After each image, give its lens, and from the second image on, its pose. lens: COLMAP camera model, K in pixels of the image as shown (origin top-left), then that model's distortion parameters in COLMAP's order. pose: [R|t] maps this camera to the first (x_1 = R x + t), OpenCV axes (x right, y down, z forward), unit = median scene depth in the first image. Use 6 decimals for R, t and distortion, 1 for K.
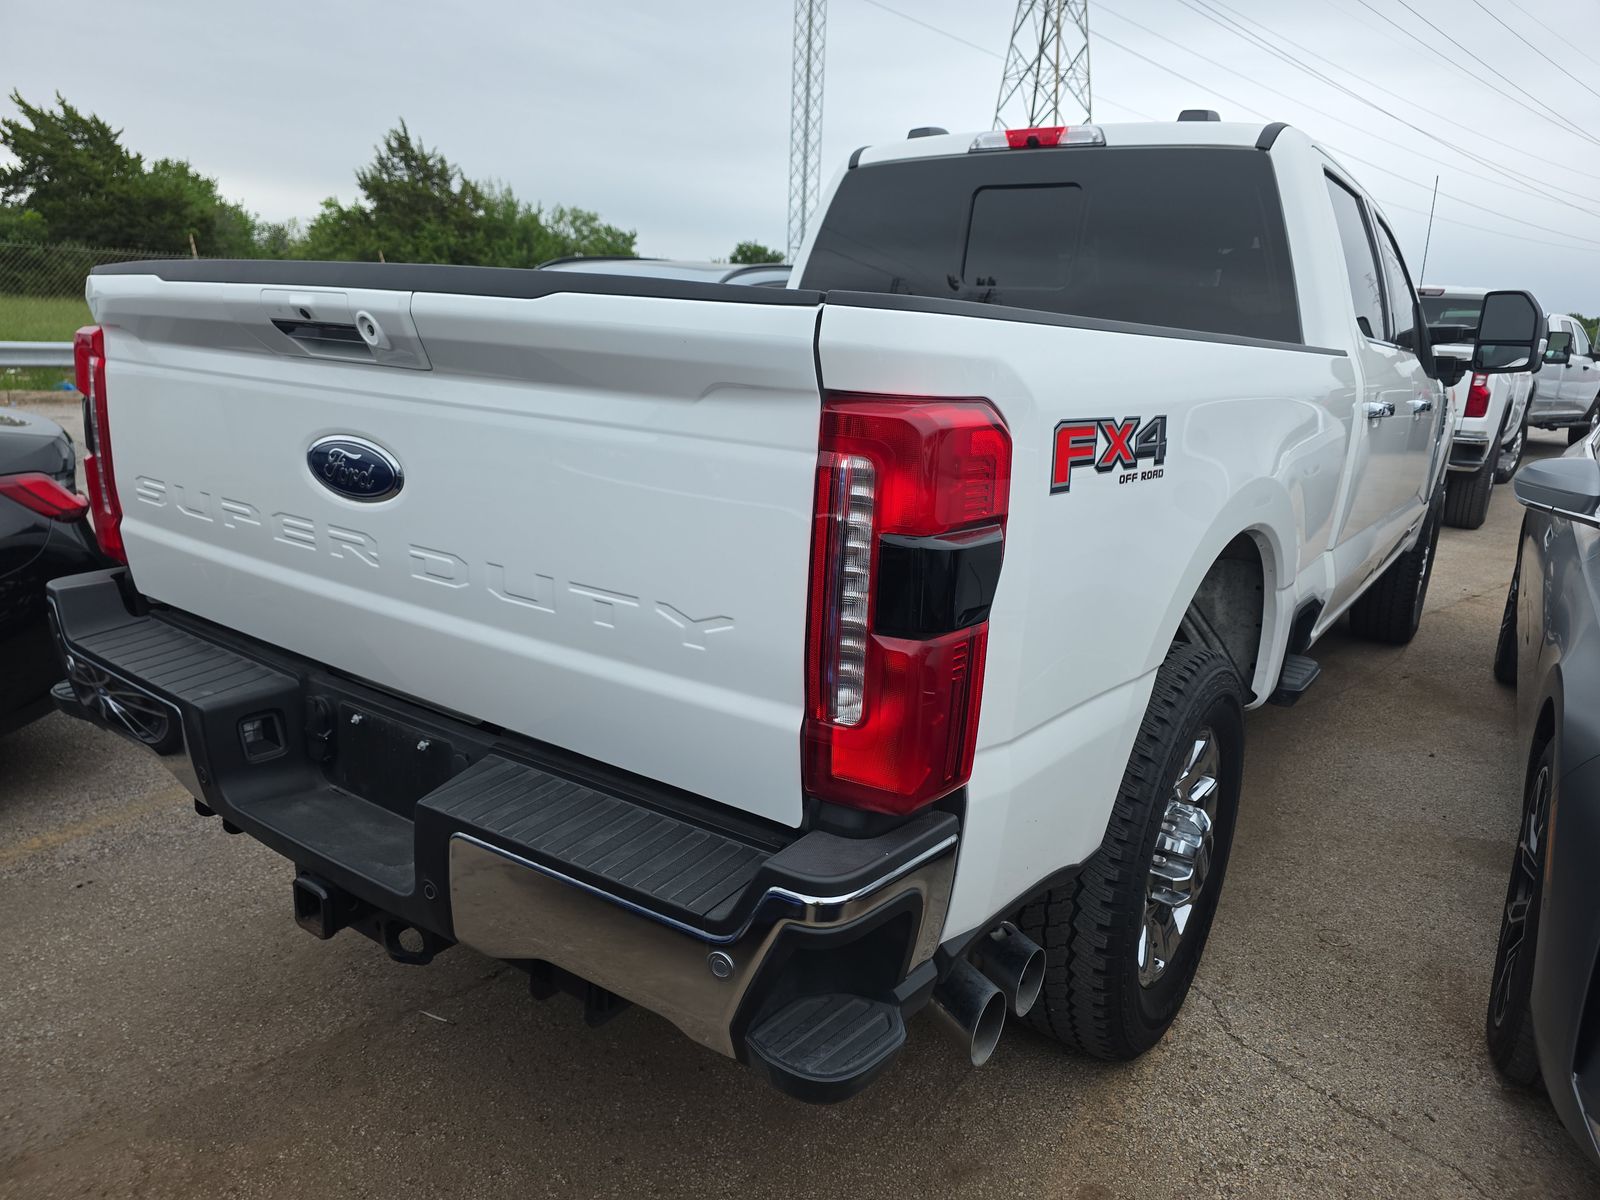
lens RADIAL K [[1118.7, 0, 800.0], [0, 1118.7, 600.0], [0, 0, 1]] dist [0.056143, -0.048510]
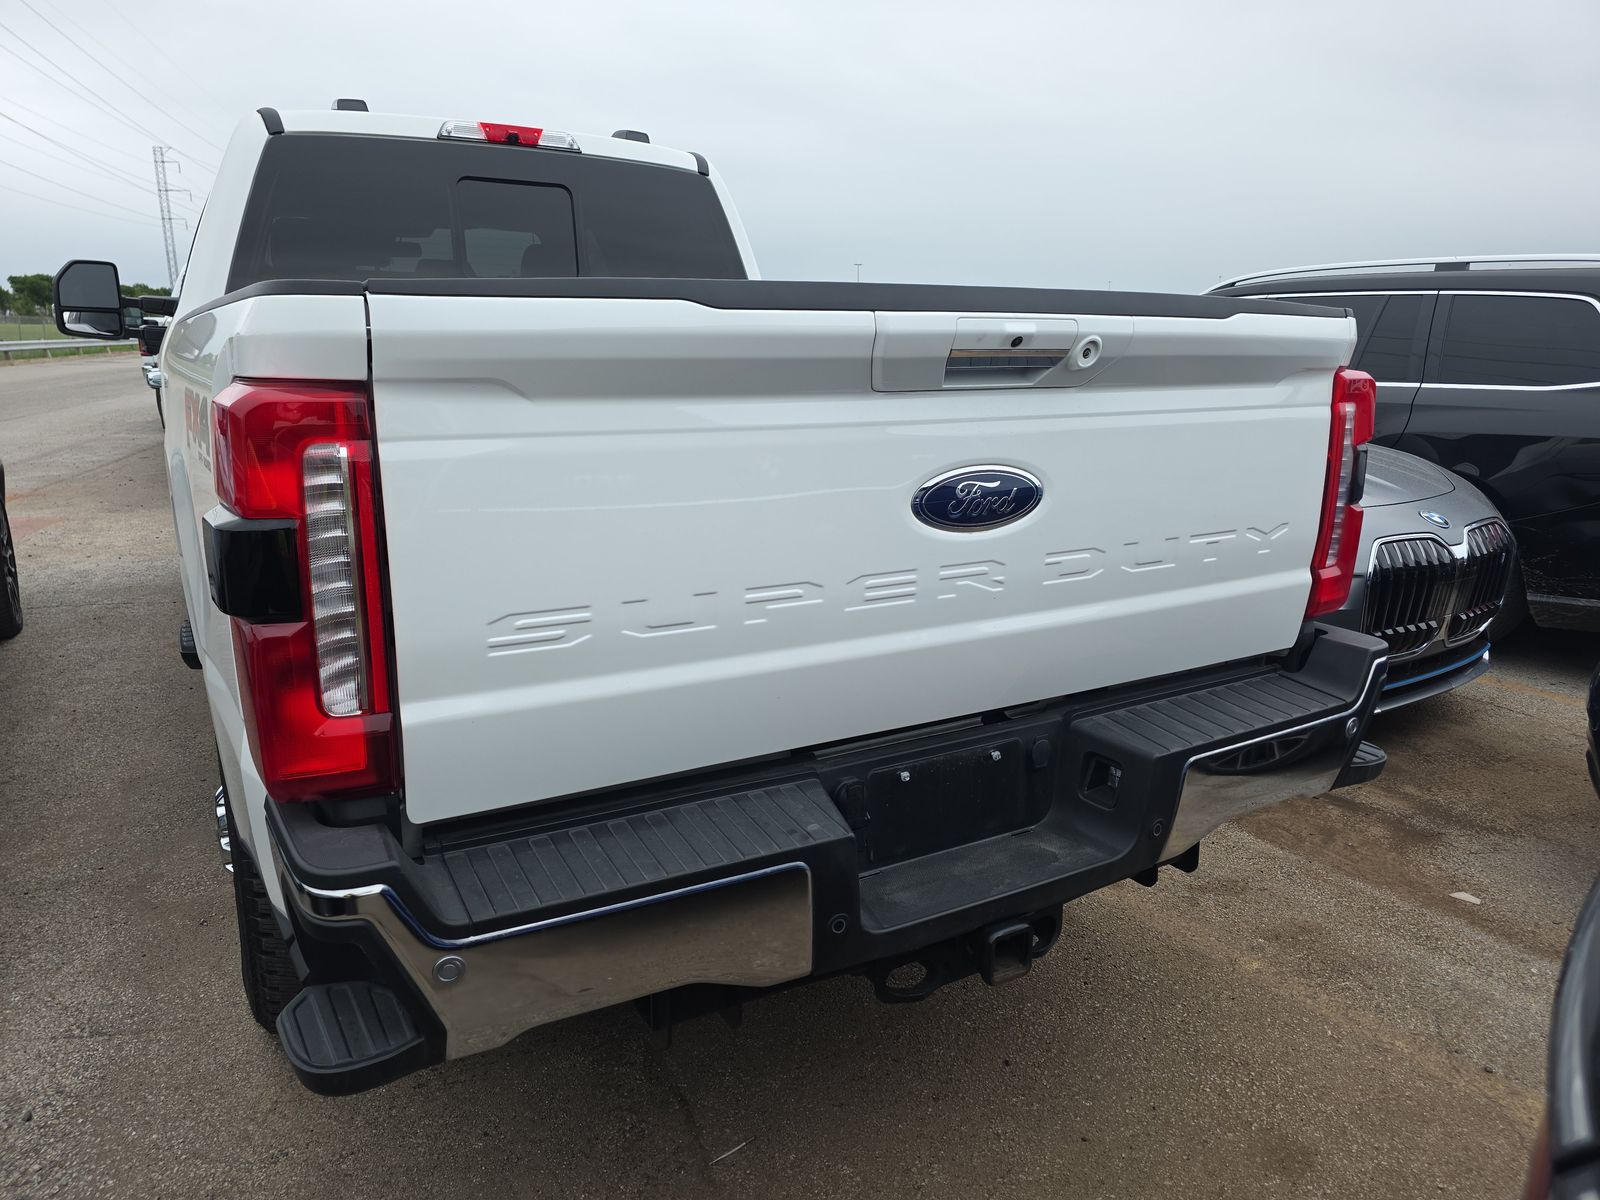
lens RADIAL K [[1118.7, 0, 800.0], [0, 1118.7, 600.0], [0, 0, 1]] dist [0.056143, -0.048510]
pose [[0.401429, -0.253416, 0.880134, -1.109867], [0.230089, 0.958045, 0.170905, -0.194455], [-0.886518, 0.133903, 0.442895, 0.599083]]
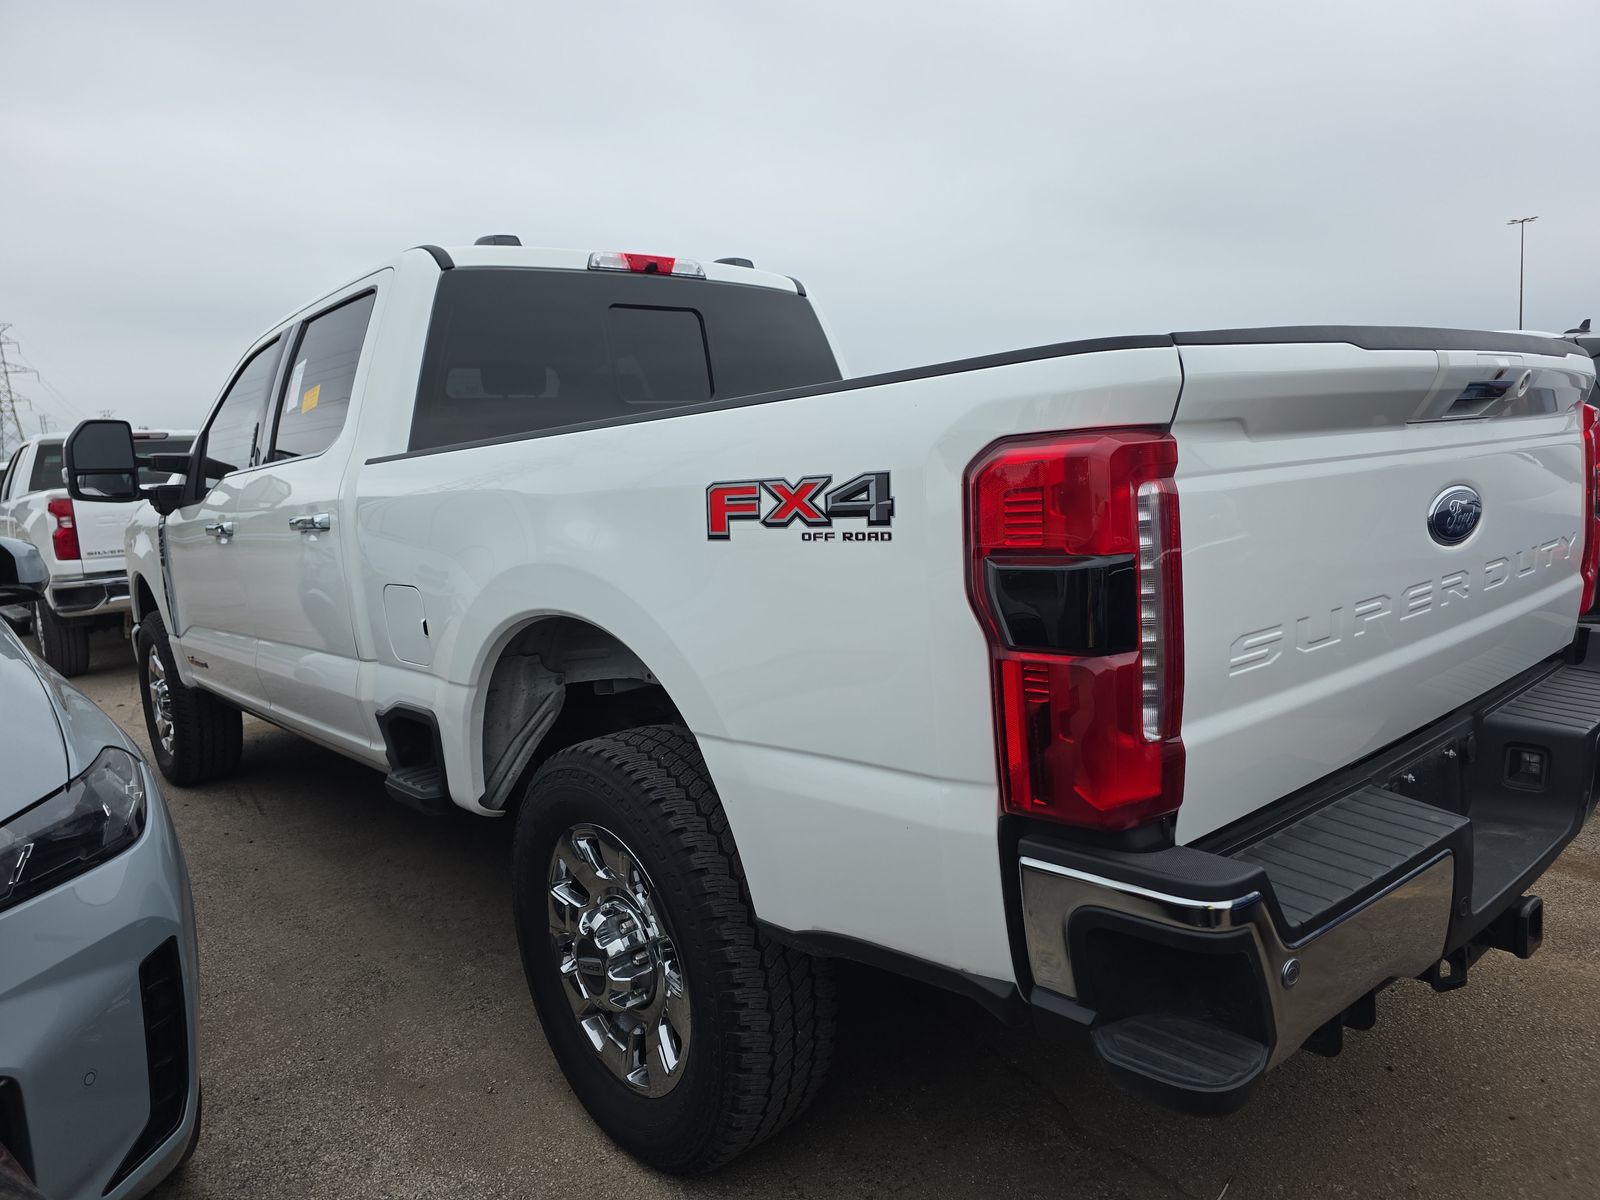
lens RADIAL K [[1118.7, 0, 800.0], [0, 1118.7, 600.0], [0, 0, 1]] dist [0.056143, -0.048510]
pose [[0.195946, -0.176236, 0.964648, -1.334083], [0.306873, 0.945329, 0.110373, -0.297319], [-0.931362, 0.274397, 0.239315, 1.127447]]
